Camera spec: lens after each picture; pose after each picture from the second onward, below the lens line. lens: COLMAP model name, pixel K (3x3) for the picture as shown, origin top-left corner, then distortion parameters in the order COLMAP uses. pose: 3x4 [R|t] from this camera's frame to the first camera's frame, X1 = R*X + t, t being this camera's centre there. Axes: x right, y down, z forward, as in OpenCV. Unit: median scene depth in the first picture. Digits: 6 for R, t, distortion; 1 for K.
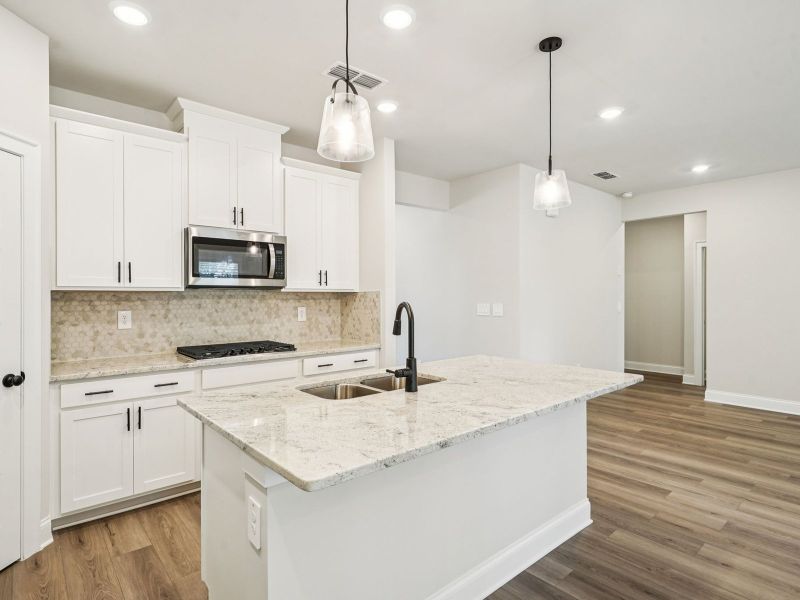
lens RADIAL K [[435.4, 0, 395.7], [0, 435.4, 298.6], [0, 0, 1]] dist [-0.000956, 0.001939]
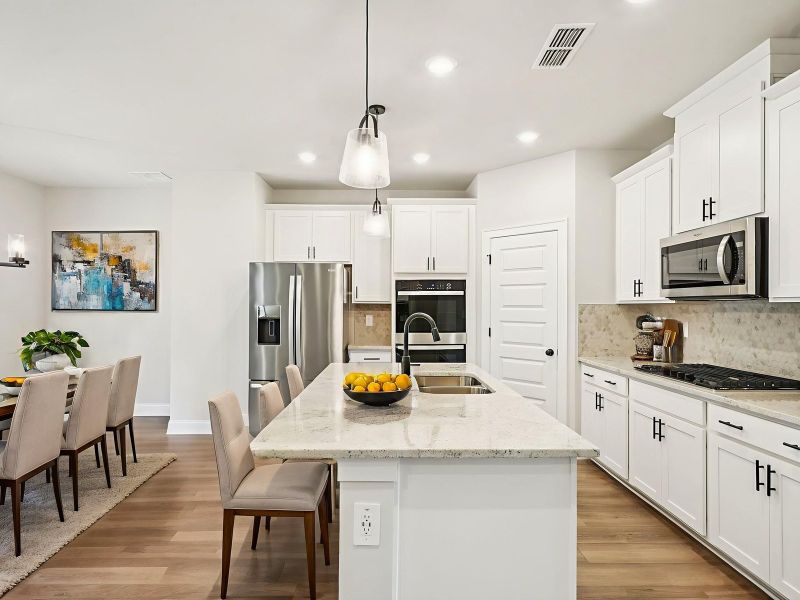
lens RADIAL K [[435.4, 0, 395.5], [0, 435.4, 302.2], [0, 0, 1]] dist [-0.000956, 0.001939]
pose [[-0.643459, -0.004480, -0.765468, 0.617939], [-0.002543, 0.999990, -0.003715, -0.013728], [0.765477, -0.000444, -0.643464, 1.066374]]
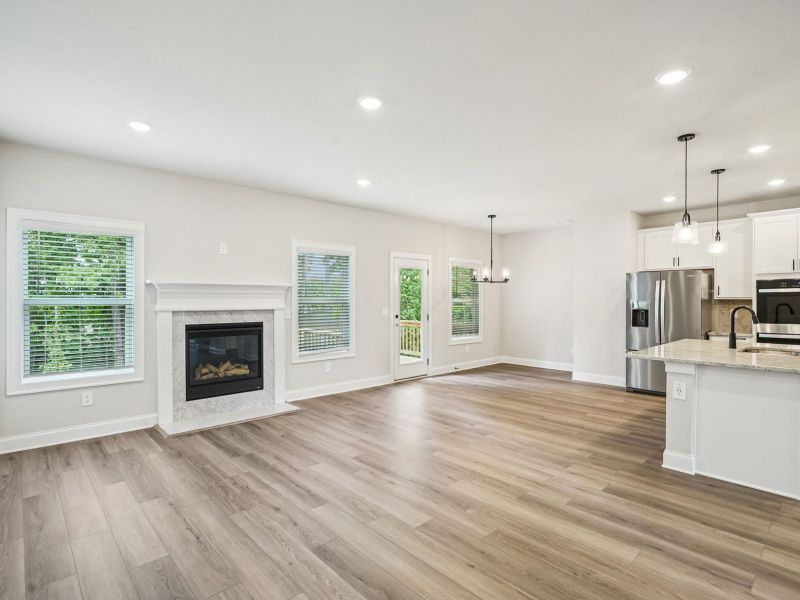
lens RADIAL K [[412.0, 0, 394.0], [0, 412.0, 303.7], [0, 0, 1]] dist [-0.003452, 0.003591]
pose [[-0.999350, 0.003829, -0.035841, 1.019014], [0.003492, 0.999949, 0.009454, -0.017195], [0.035876, 0.009323, -0.999313, 1.718044]]
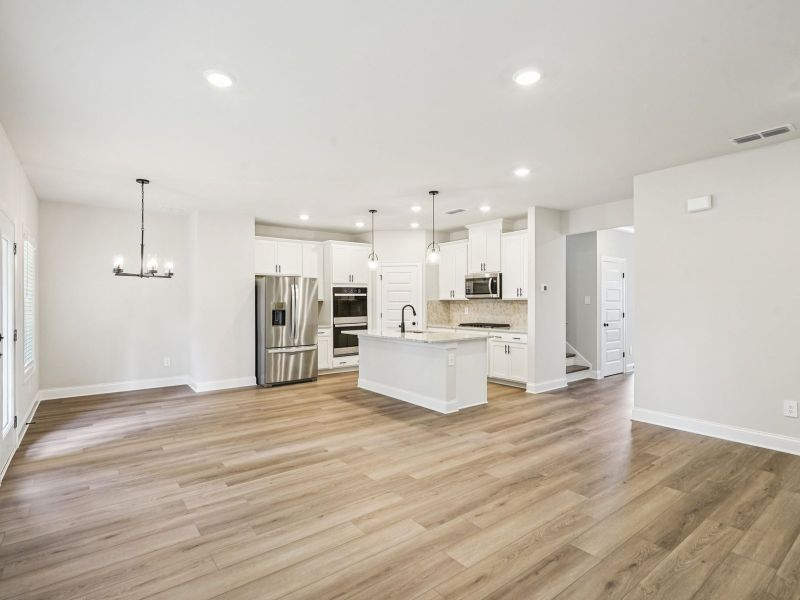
lens RADIAL K [[412.0, 0, 394.4], [0, 412.0, 300.9], [0, 0, 1]] dist [-0.003452, 0.003591]
pose [[-0.059677, 0.002623, -0.998214, 1.811042], [0.002626, 0.999994, 0.002470, -0.018257], [0.998214, -0.002474, -0.059684, 0.658686]]
